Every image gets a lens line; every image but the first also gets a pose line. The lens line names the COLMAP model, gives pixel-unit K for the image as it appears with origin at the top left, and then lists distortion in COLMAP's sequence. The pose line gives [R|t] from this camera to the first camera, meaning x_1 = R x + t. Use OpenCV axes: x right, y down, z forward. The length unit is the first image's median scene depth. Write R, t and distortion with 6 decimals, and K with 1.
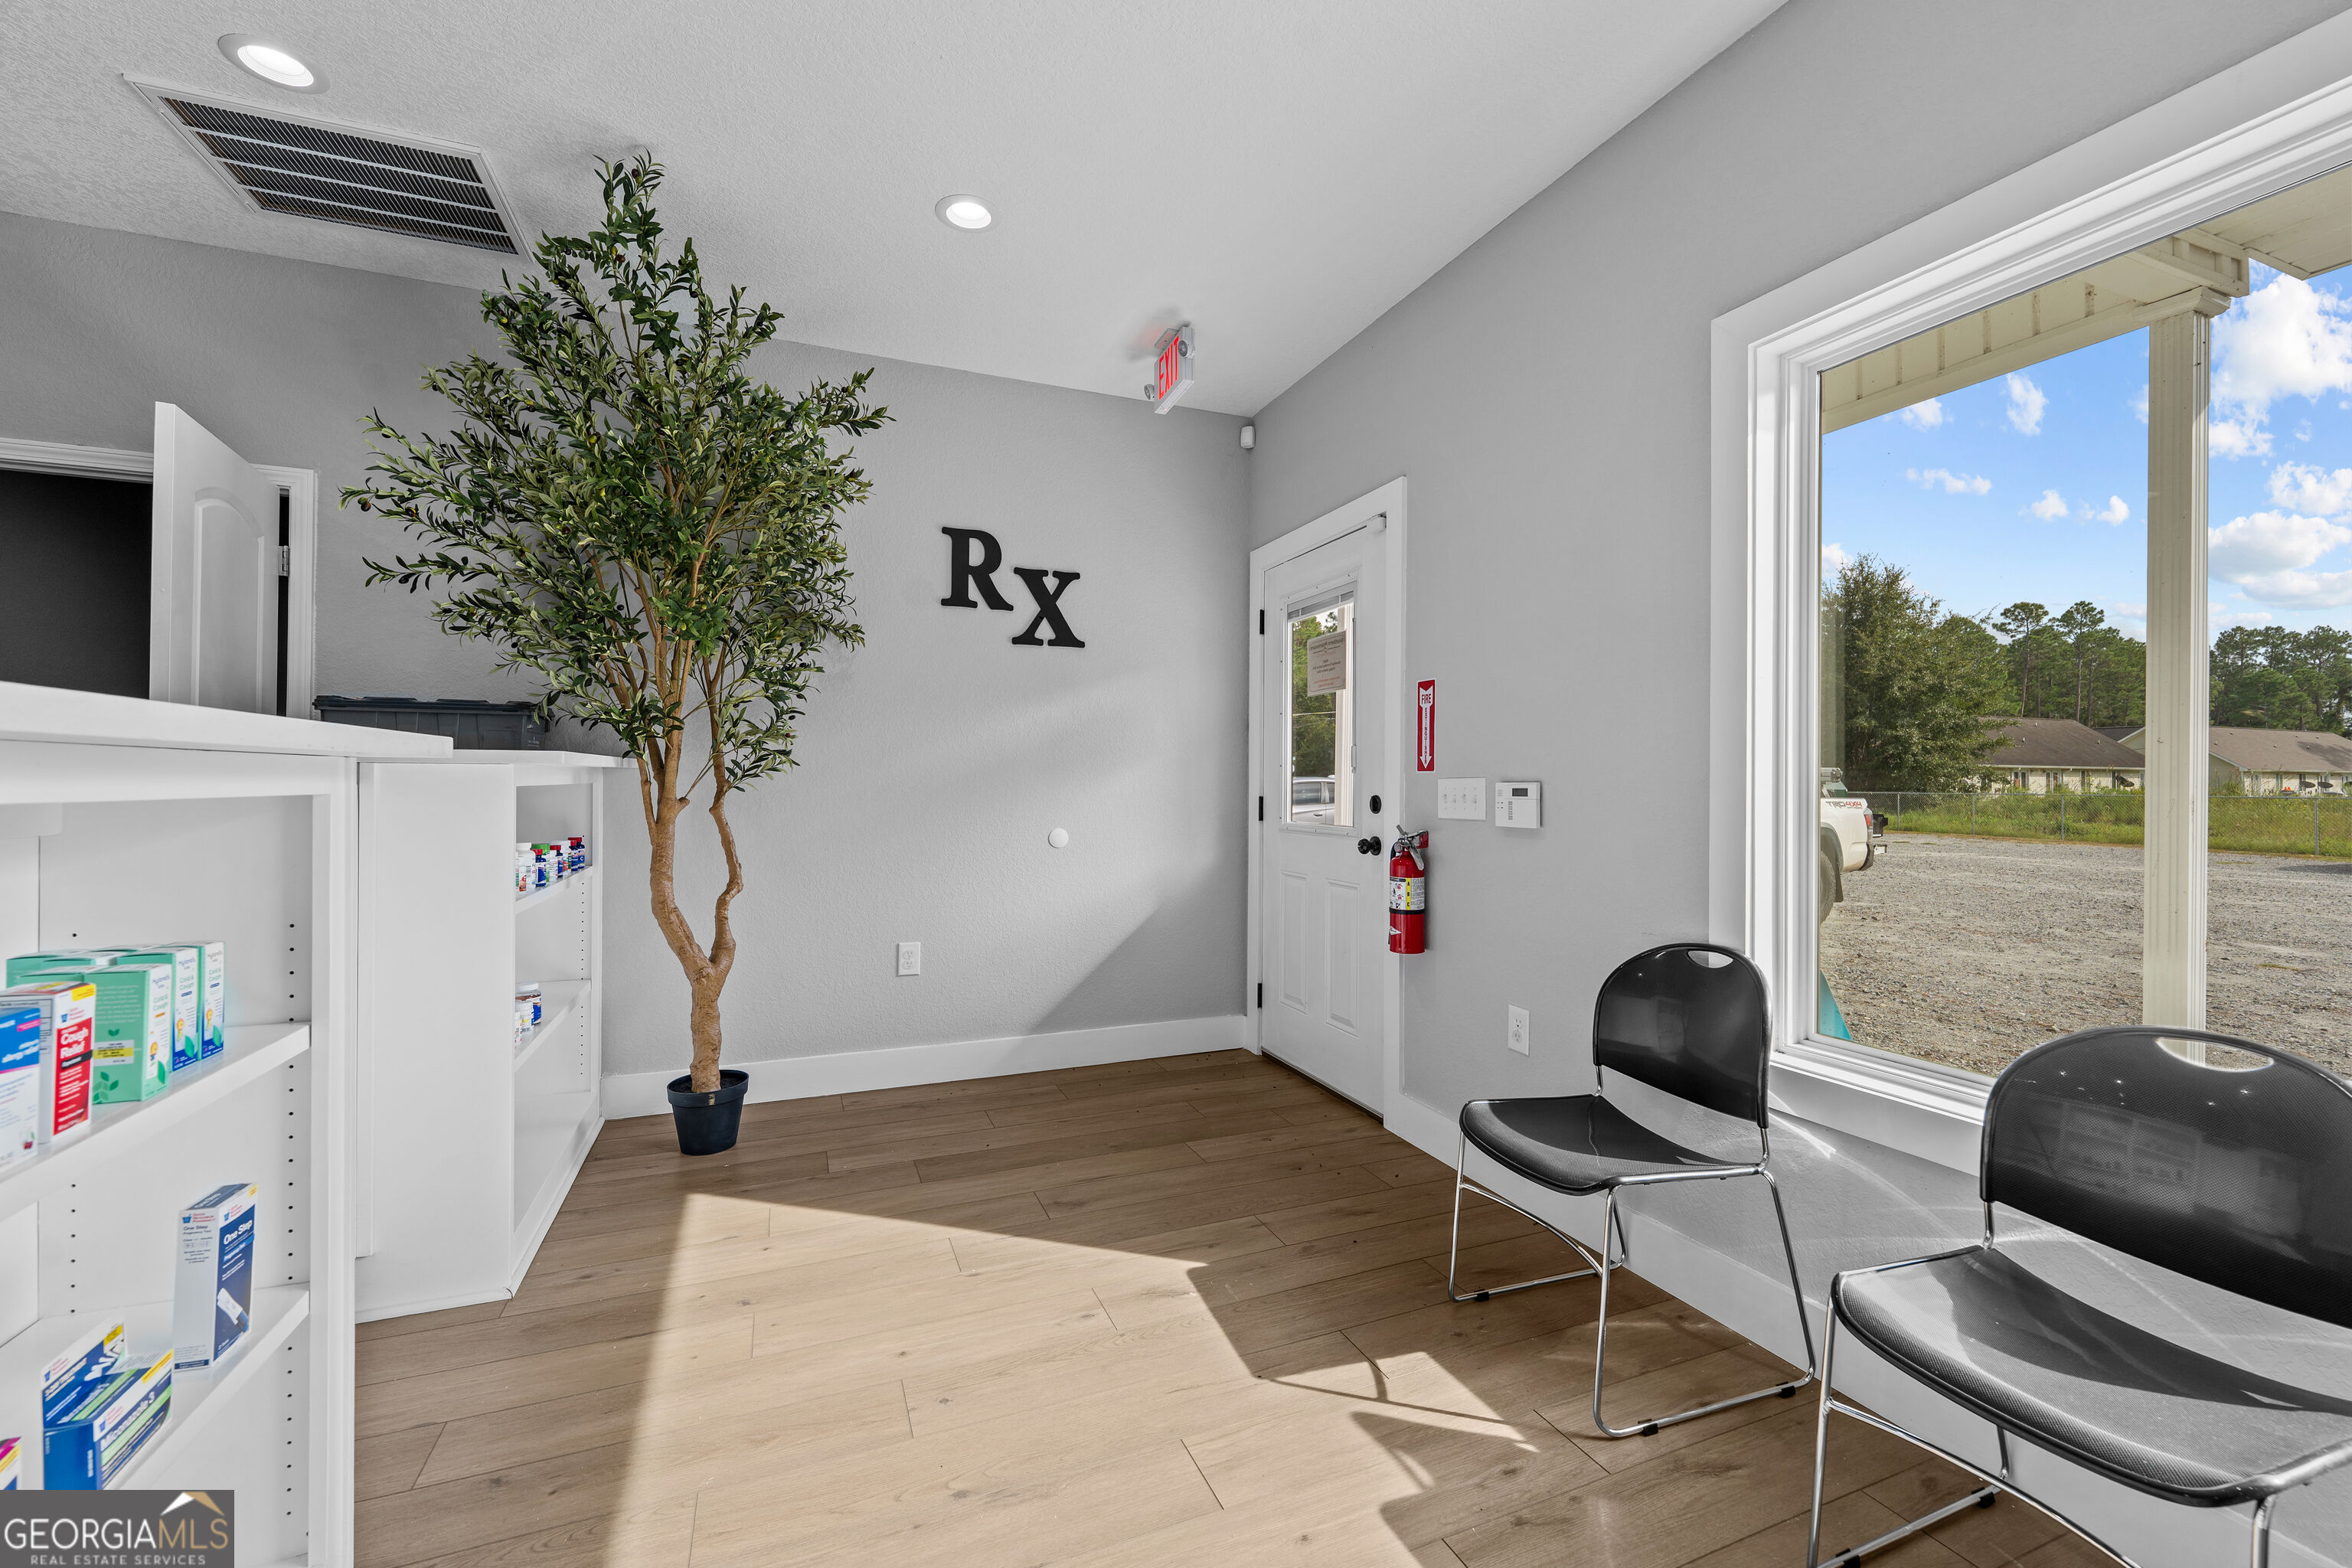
lens RADIAL K [[974.9, 0, 1176.9], [0, 974.9, 779.7], [0, 0, 1]] dist [0.004652, -0.002068]
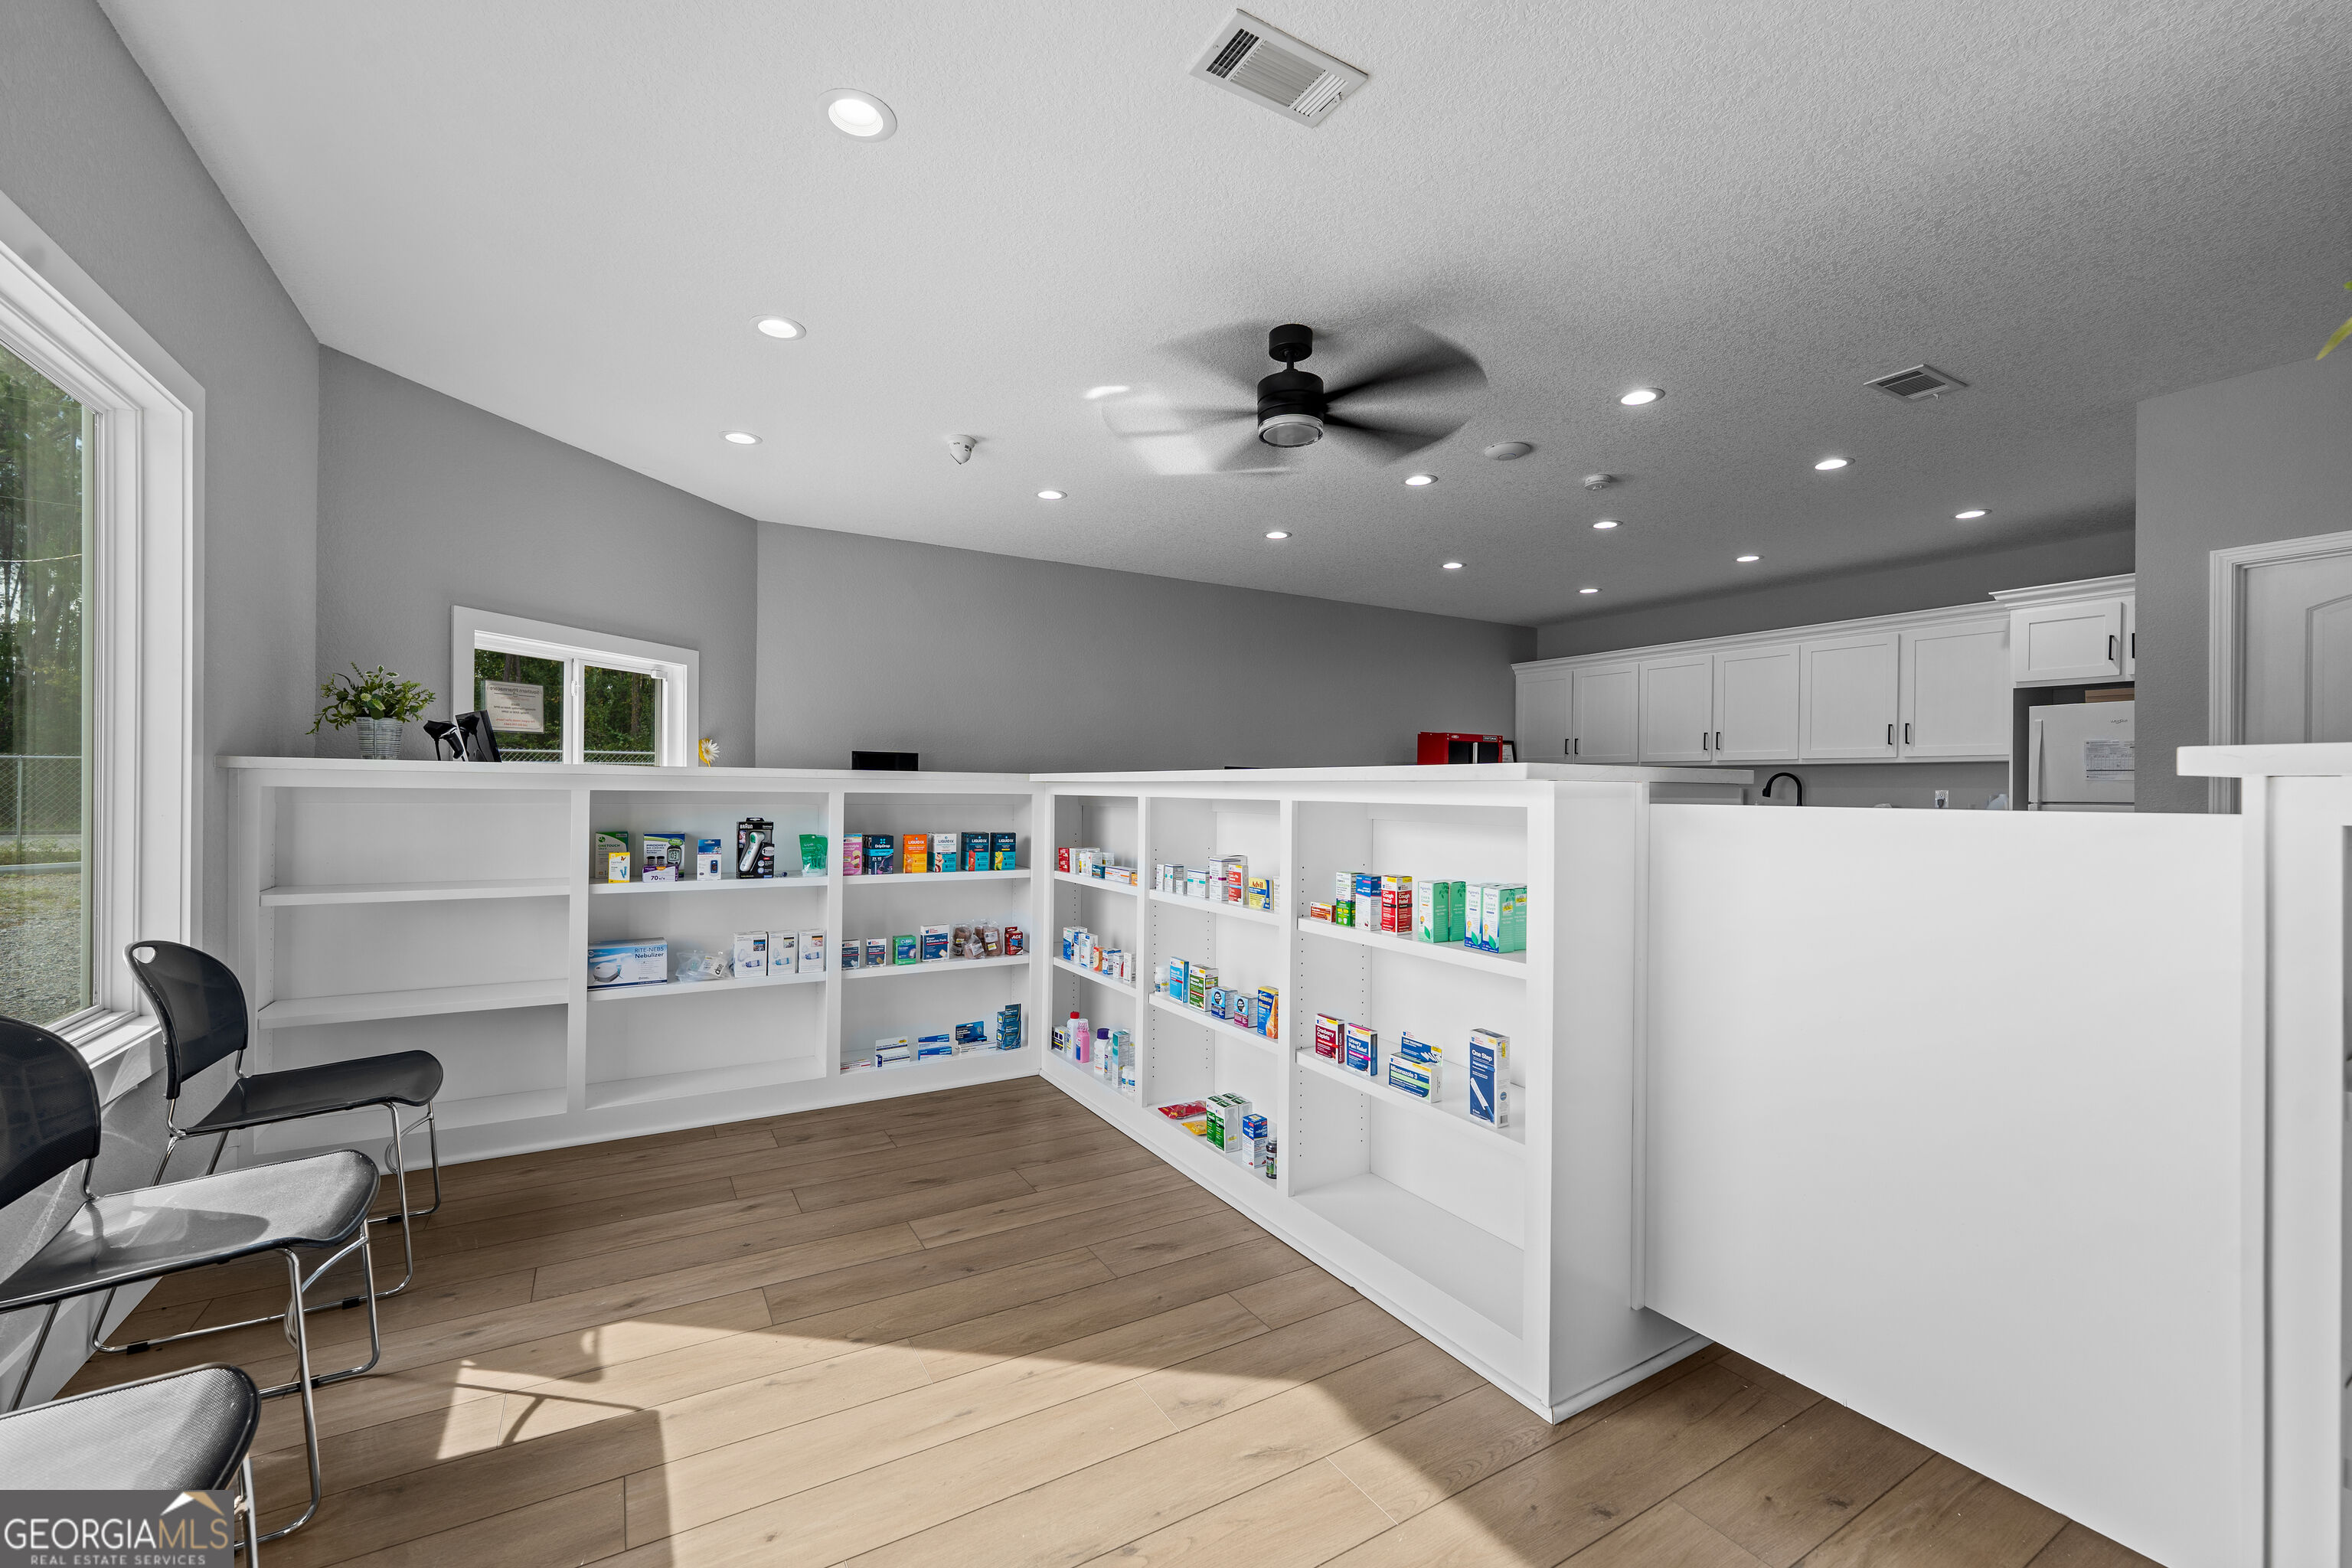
lens RADIAL K [[974.9, 0, 1174.1], [0, 974.9, 785.3], [0, 0, 1]] dist [0.004652, -0.002068]
pose [[-0.990851, -0.013877, -0.134247, -0.194651], [-0.013830, 0.999904, -0.001287, -0.003472], [0.134252, 0.000581, -0.990947, 1.425620]]
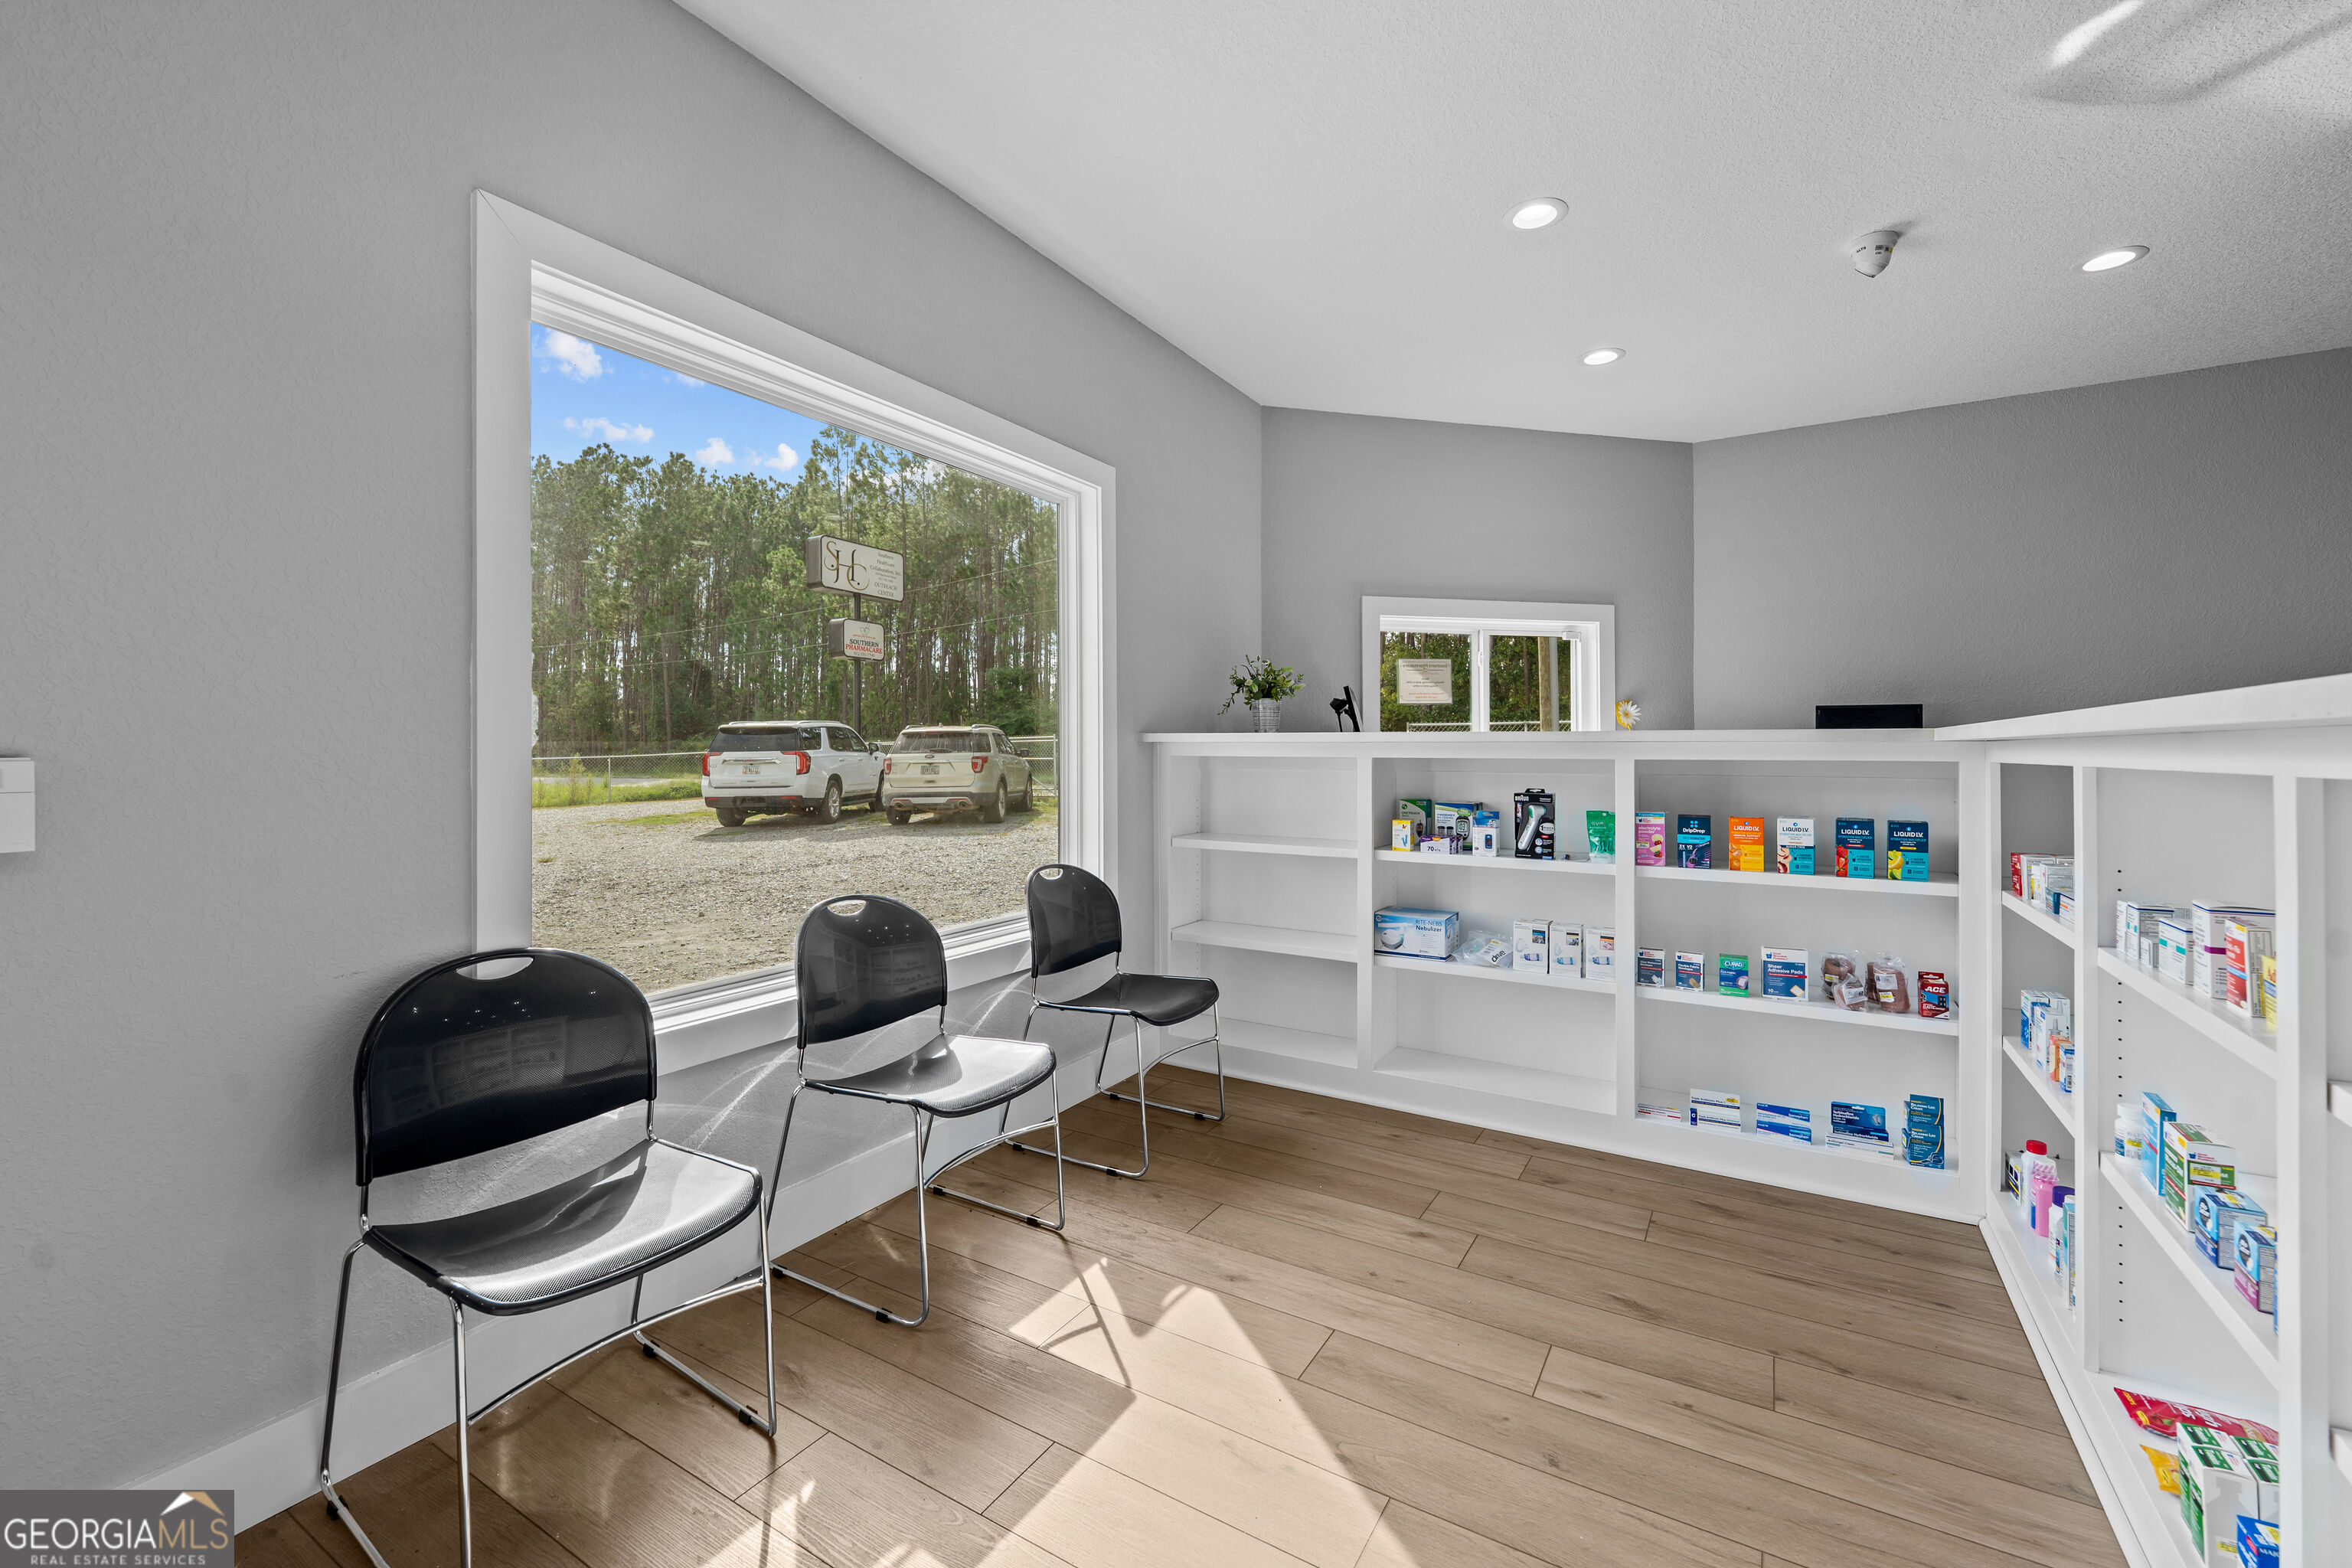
lens RADIAL K [[974.9, 0, 1140.8], [0, 974.9, 747.0], [0, 0, 1]] dist [0.004652, -0.002068]
pose [[-0.583535, -0.000162, 0.812088, -0.468121], [0.000375, 1.000000, 0.000469, -0.003262], [-0.812088, 0.000578, -0.583535, 1.088802]]
